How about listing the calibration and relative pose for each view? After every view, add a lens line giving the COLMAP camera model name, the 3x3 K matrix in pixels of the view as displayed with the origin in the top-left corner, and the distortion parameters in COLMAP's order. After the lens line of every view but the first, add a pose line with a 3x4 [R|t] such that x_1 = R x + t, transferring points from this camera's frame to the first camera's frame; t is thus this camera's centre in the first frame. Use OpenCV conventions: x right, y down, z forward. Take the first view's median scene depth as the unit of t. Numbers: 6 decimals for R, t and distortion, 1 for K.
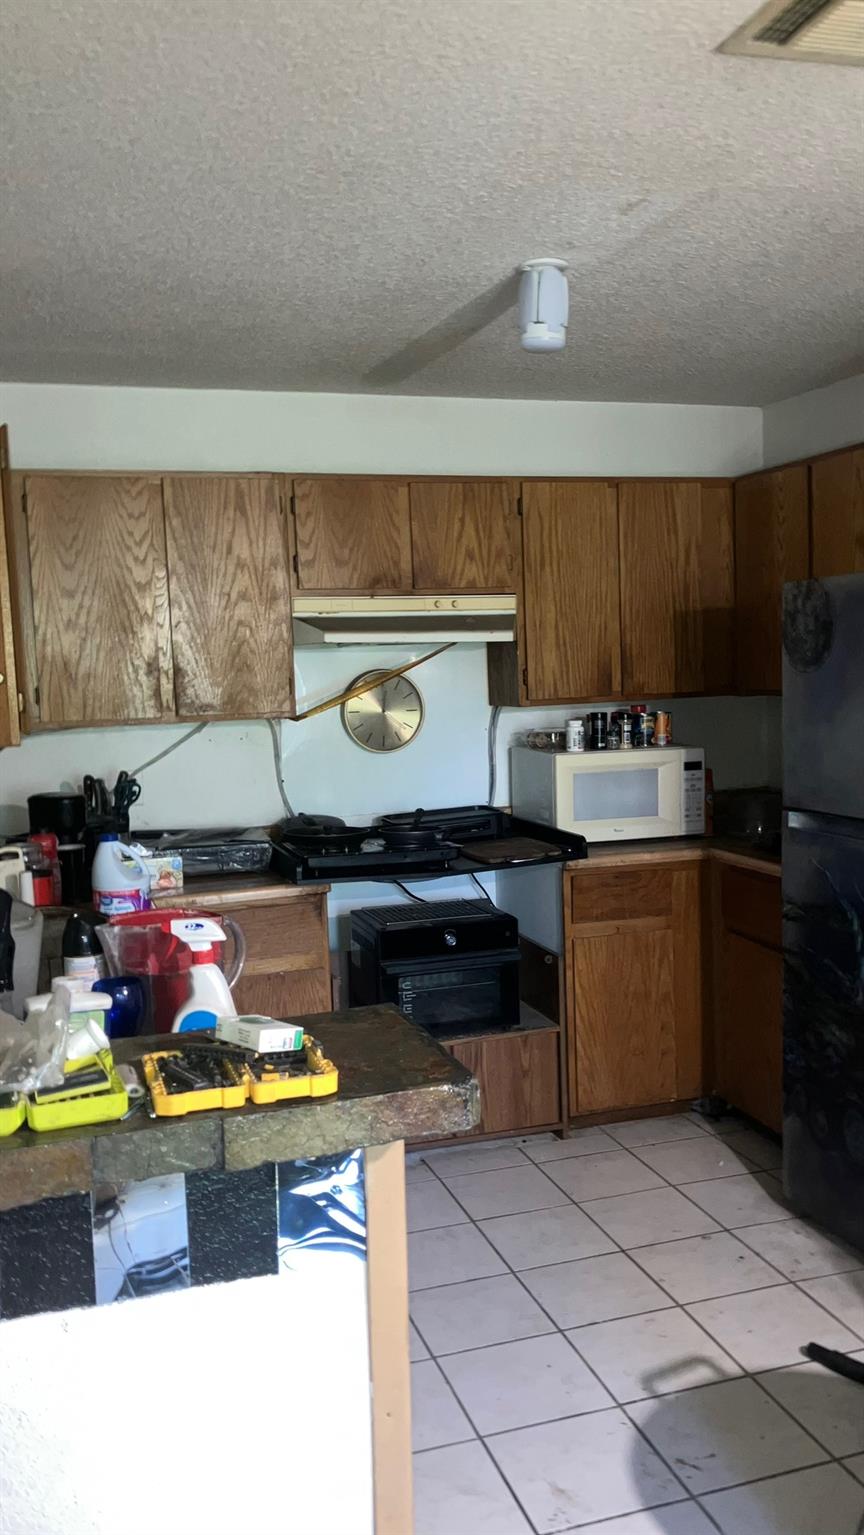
lens RADIAL K [[1284.7, 0, 433.5], [0, 1284.7, 778.3], [0, 0, 1]] dist [0.065933, -0.049747]
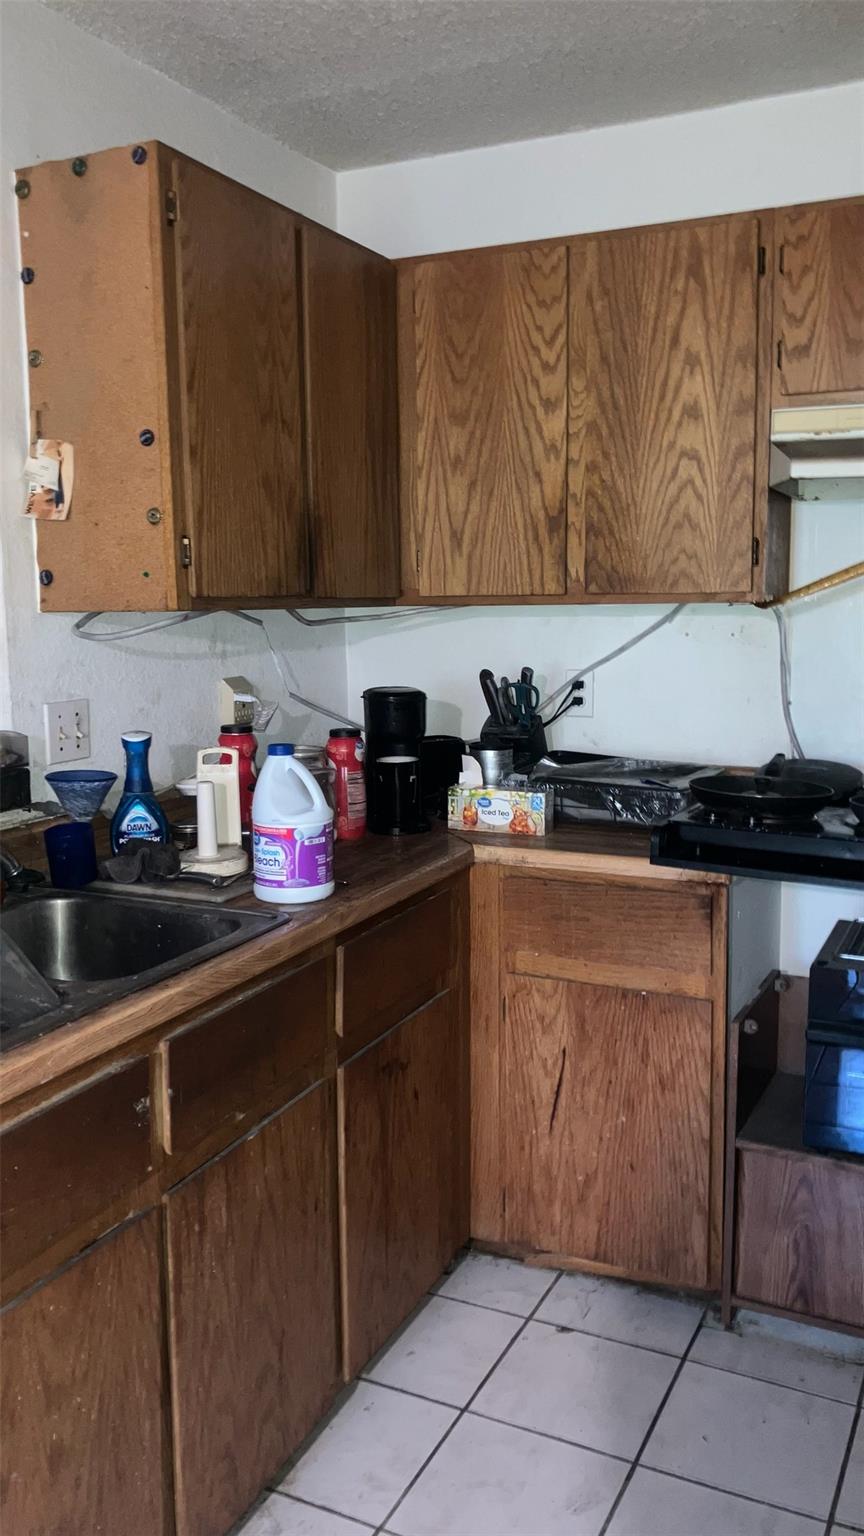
lens RADIAL K [[1285.5, 0, 437.3], [0, 1285.5, 756.0], [0, 0, 1]] dist [0.065933, -0.049747]
pose [[0.717896, 0.122256, -0.685331, 0.222651], [-0.083103, 0.992469, 0.089994, -0.016407], [0.691173, -0.007653, 0.722649, 0.422229]]
